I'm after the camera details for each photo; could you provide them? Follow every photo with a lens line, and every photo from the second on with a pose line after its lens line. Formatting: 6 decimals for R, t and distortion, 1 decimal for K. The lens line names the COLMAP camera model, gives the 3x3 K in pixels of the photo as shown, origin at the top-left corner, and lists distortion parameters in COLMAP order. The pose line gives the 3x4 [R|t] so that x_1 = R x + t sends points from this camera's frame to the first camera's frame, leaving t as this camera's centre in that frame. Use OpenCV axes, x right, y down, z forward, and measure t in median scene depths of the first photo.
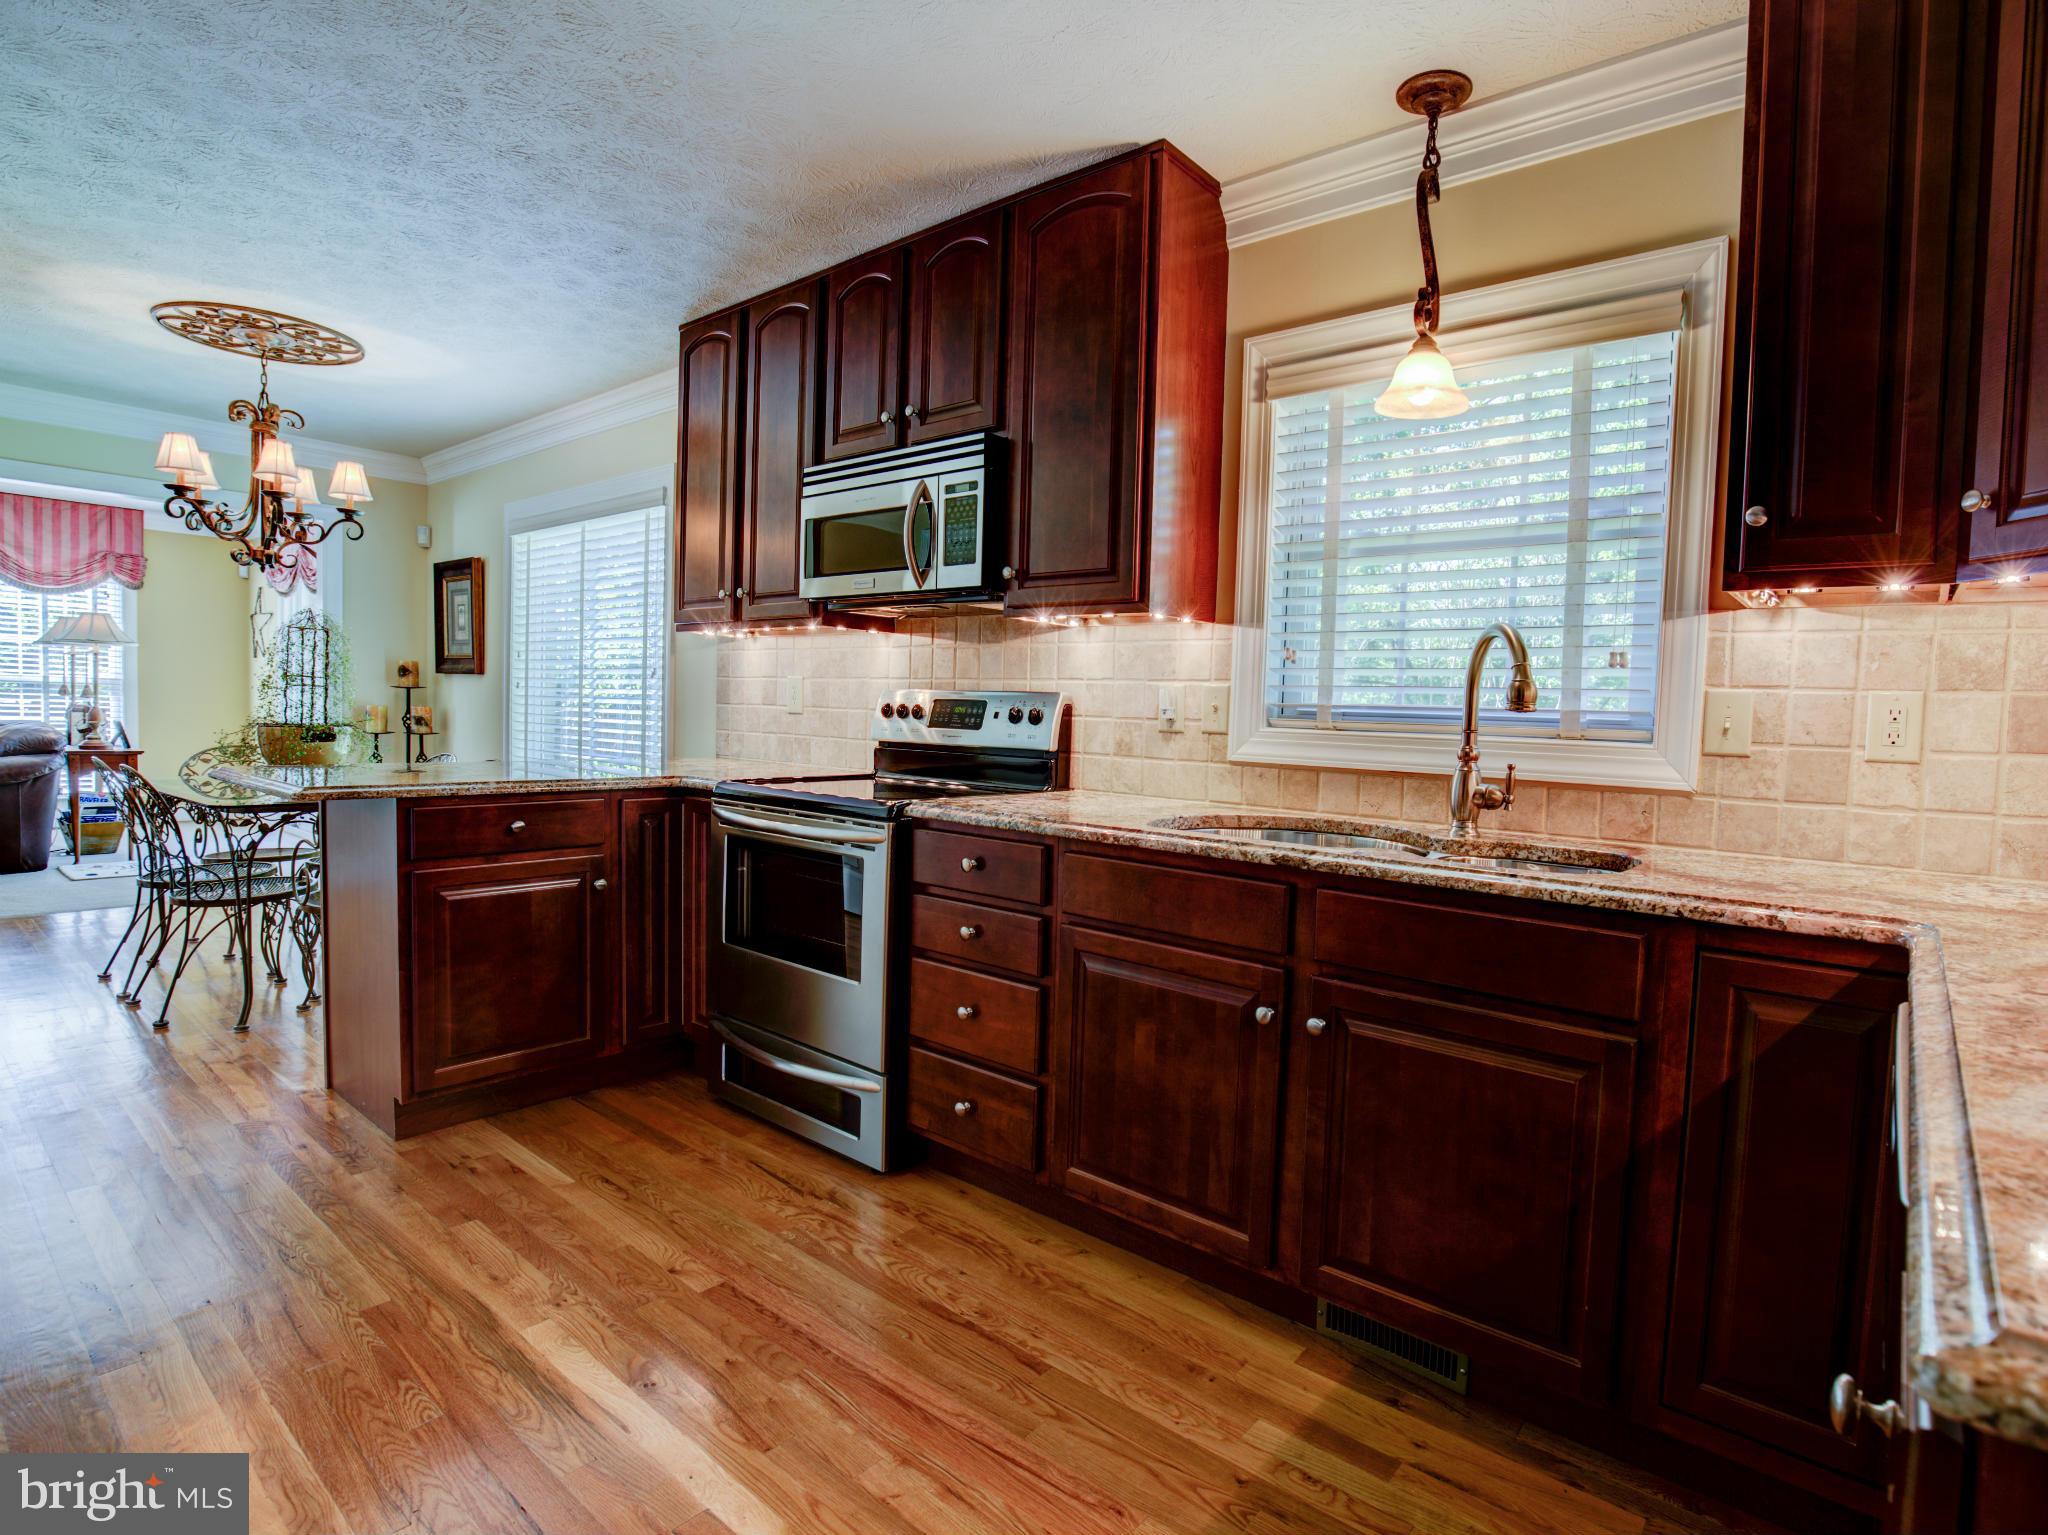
lens RADIAL K [[1056.9, 0, 1091.6], [0, 1056.9, 760.8], [0, 0, 1]] dist [-0.031019, 0.002876]
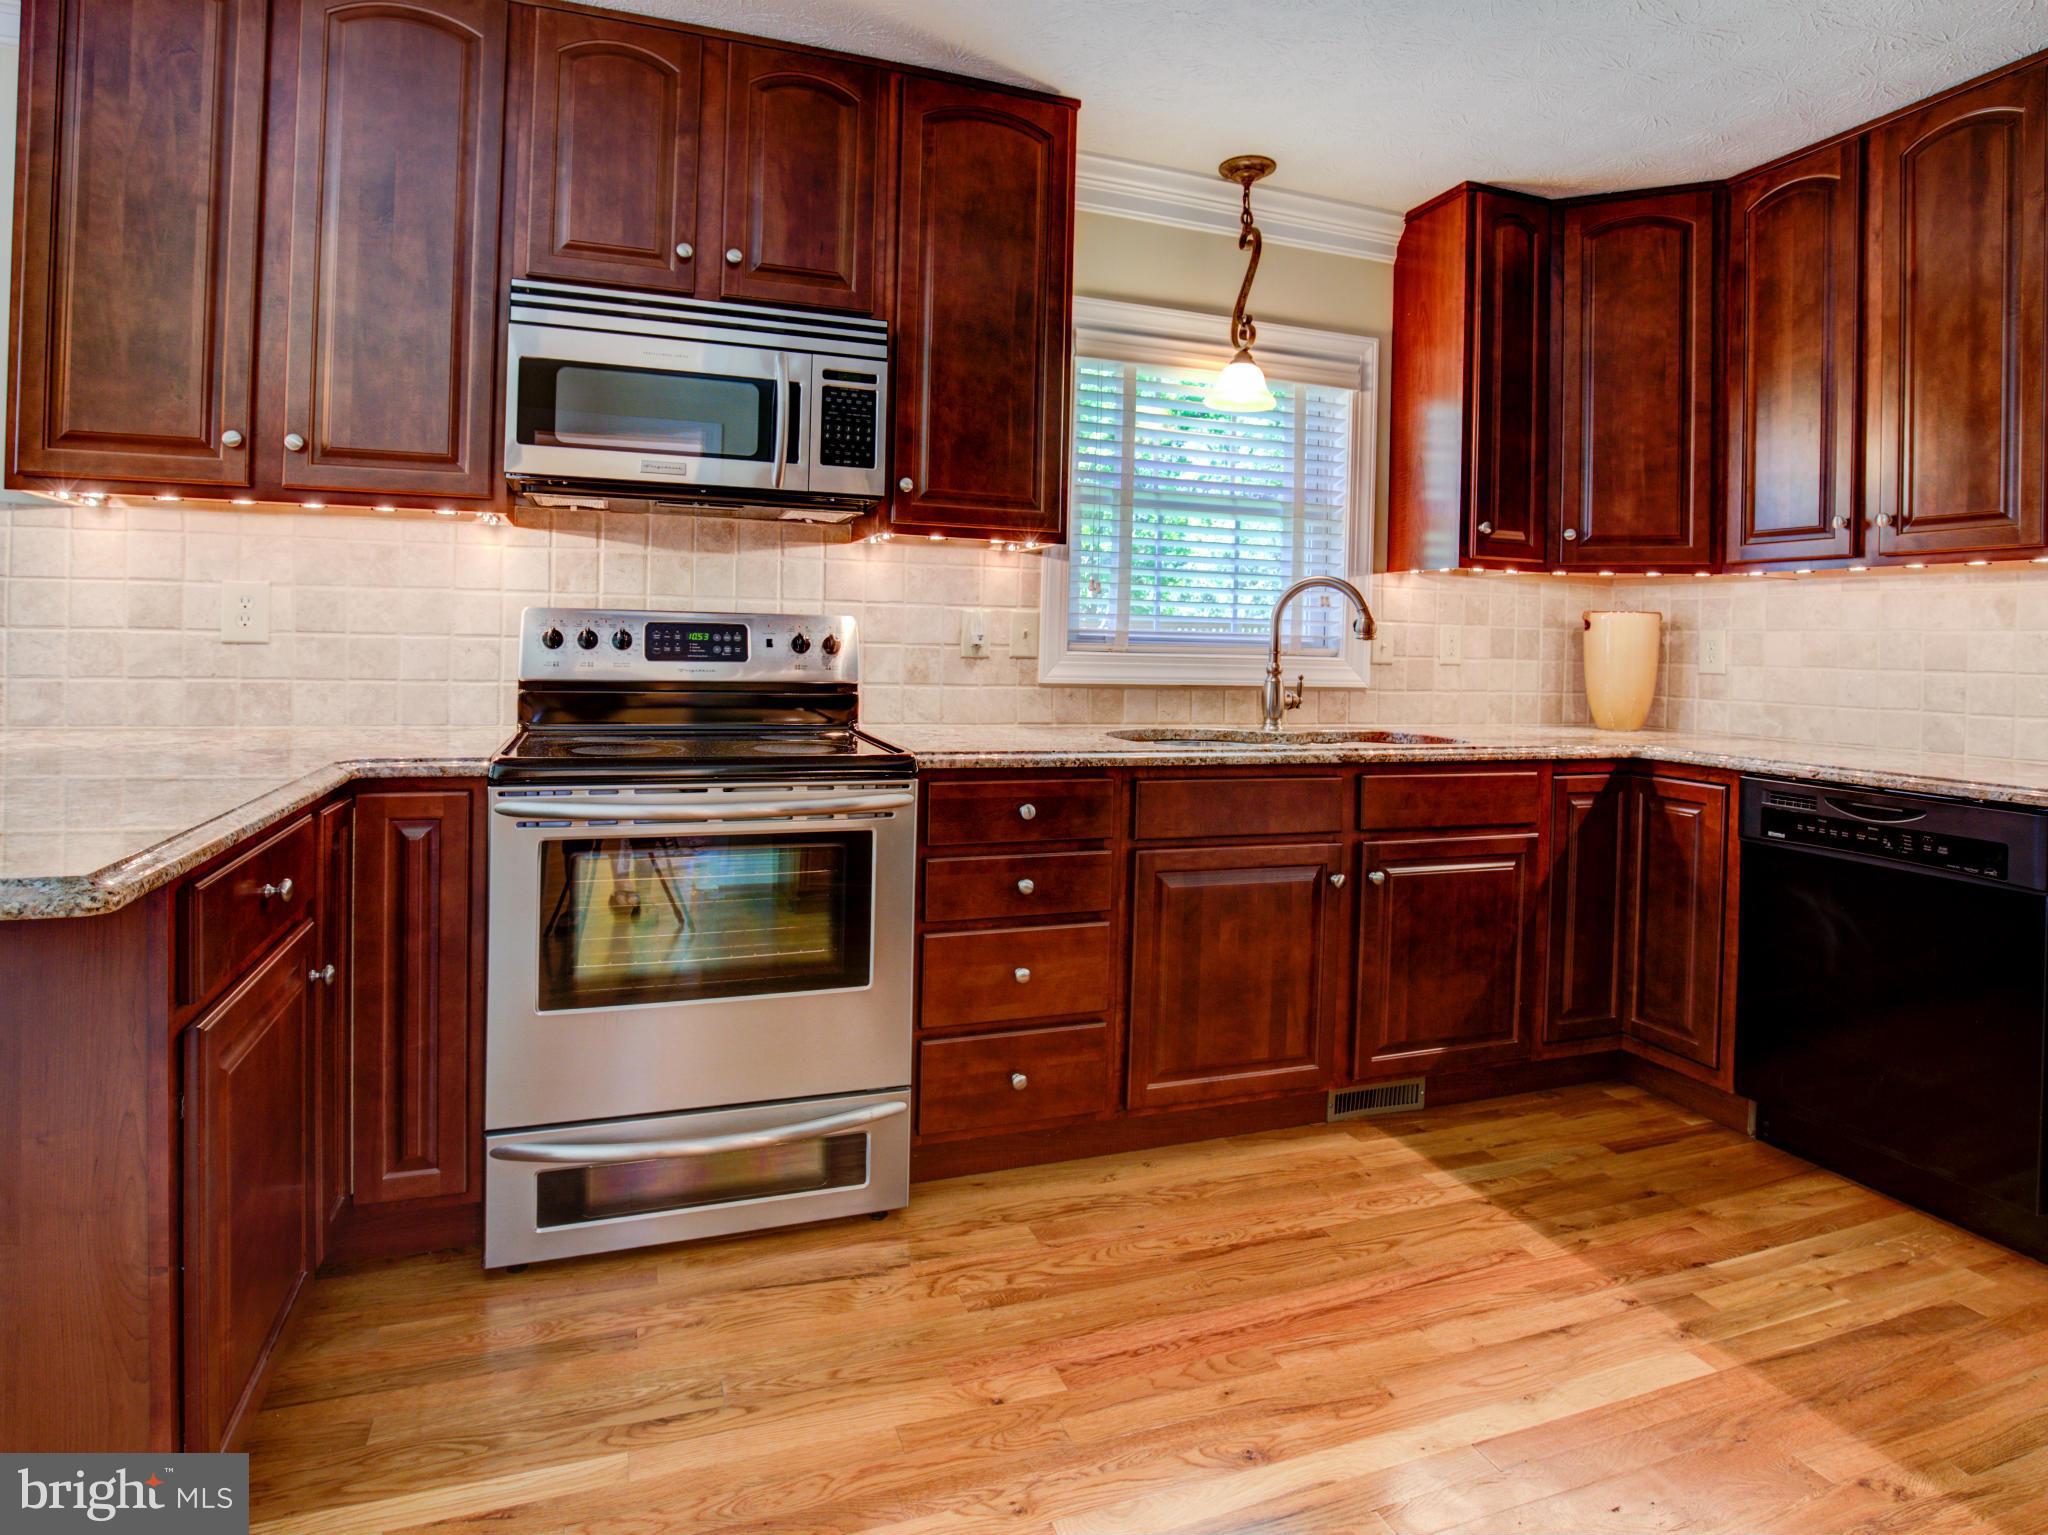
lens RADIAL K [[1074.7, 0, 1037.6], [0, 1074.7, 638.6], [0, 0, 1]] dist [-0.039531, 0.008863]
pose [[0.532056, -0.014831, 0.846579, -0.950643], [0.034771, 0.999386, -0.004344, -0.049591], [-0.845995, 0.031748, 0.532245, 0.519318]]
